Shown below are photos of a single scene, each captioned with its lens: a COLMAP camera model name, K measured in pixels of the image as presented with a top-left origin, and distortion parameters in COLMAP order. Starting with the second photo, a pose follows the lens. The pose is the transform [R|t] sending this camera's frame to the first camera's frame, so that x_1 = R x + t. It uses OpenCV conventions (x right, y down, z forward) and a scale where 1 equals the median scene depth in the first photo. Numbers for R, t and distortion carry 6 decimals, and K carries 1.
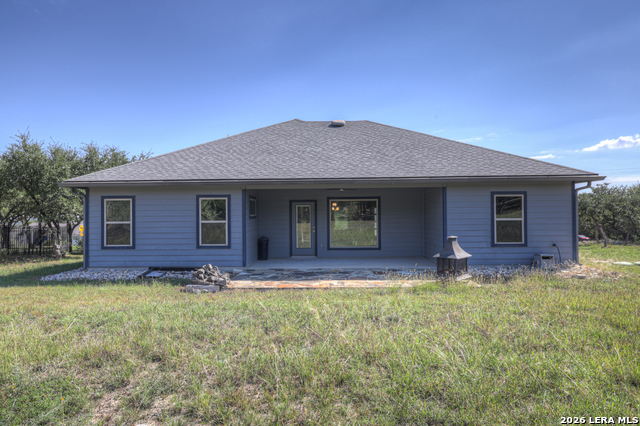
lens RADIAL K [[442.0, 0, 320.0], [0, 442.0, 213.0], [0, 0, 1]] dist [0.040381, 0.003092]
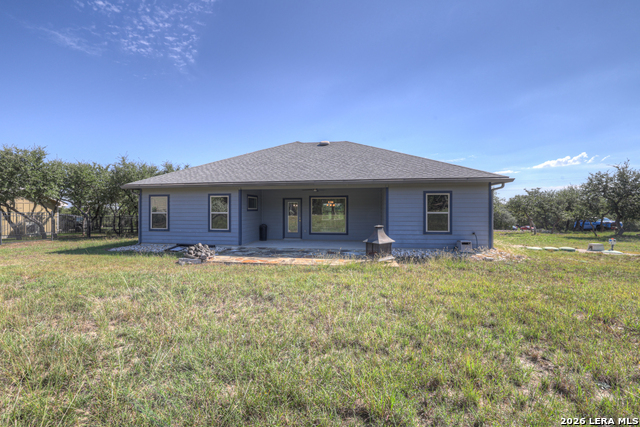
lens RADIAL K [[284.3, 0, 318.4], [0, 284.3, 220.4], [0, 0, 1]] dist [-0.005039, -0.000298]
pose [[0.992515, 0.011673, -0.121561, 0.186531], [-0.006960, 0.999210, 0.039121, 0.006003], [0.121922, -0.037982, 0.991813, 0.149911]]
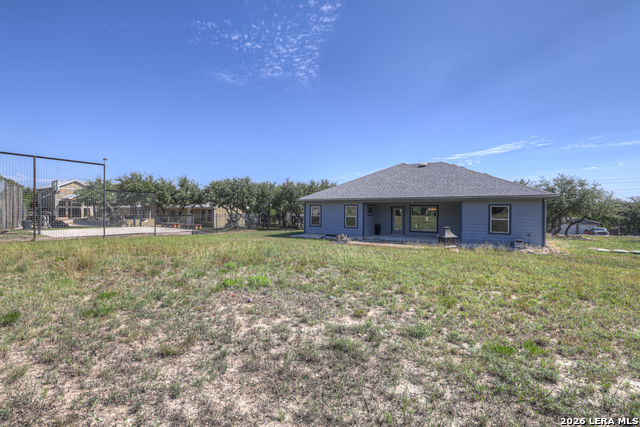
lens RADIAL K [[290.3, 0, 310.5], [0, 290.3, 211.4], [0, 0, 1]] dist [-0.060079, 0.012861]
pose [[0.857678, 0.018505, -0.513855, 0.361296], [-0.010875, 0.999782, 0.017852, -0.031254], [0.514073, -0.009723, 0.857691, -0.400241]]
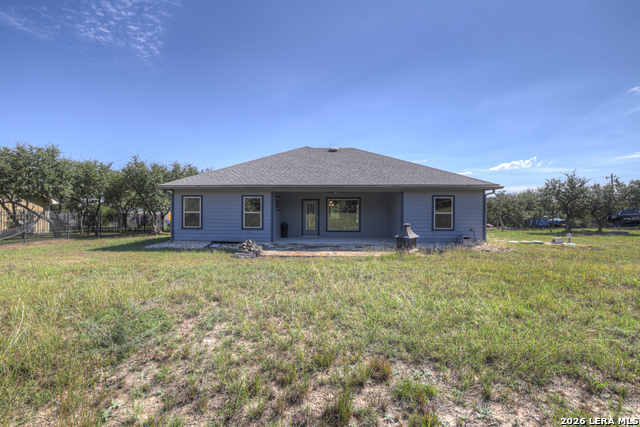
lens RADIAL K [[286.7, 0, 318.8], [0, 286.7, 212.2], [0, 0, 1]] dist [-0.023688, 0.012276]
pose [[0.999893, 0.011972, -0.008385, -0.000508], [-0.011837, 0.999802, 0.016022, 0.000011], [0.008575, -0.015921, 0.999836, 0.002805]]
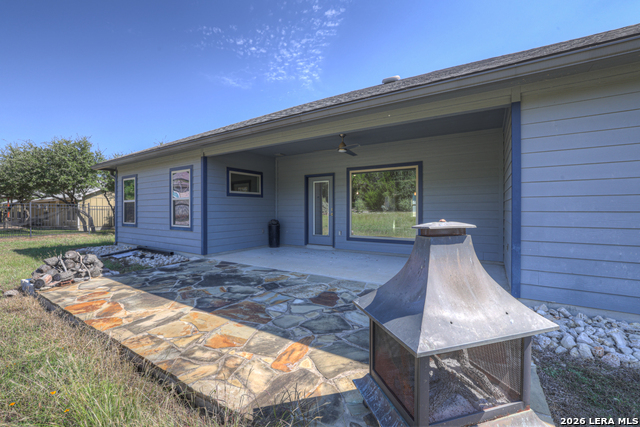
lens RADIAL K [[275.8, 0, 320.0], [0, 275.8, 213.5], [0, 0, 1]] dist [-0.048256, 0.010140]
pose [[0.857580, 0.012373, -0.514202, 0.260457], [-0.004851, 0.999861, 0.015969, 0.039747], [0.514328, -0.011200, 0.857521, 0.713118]]
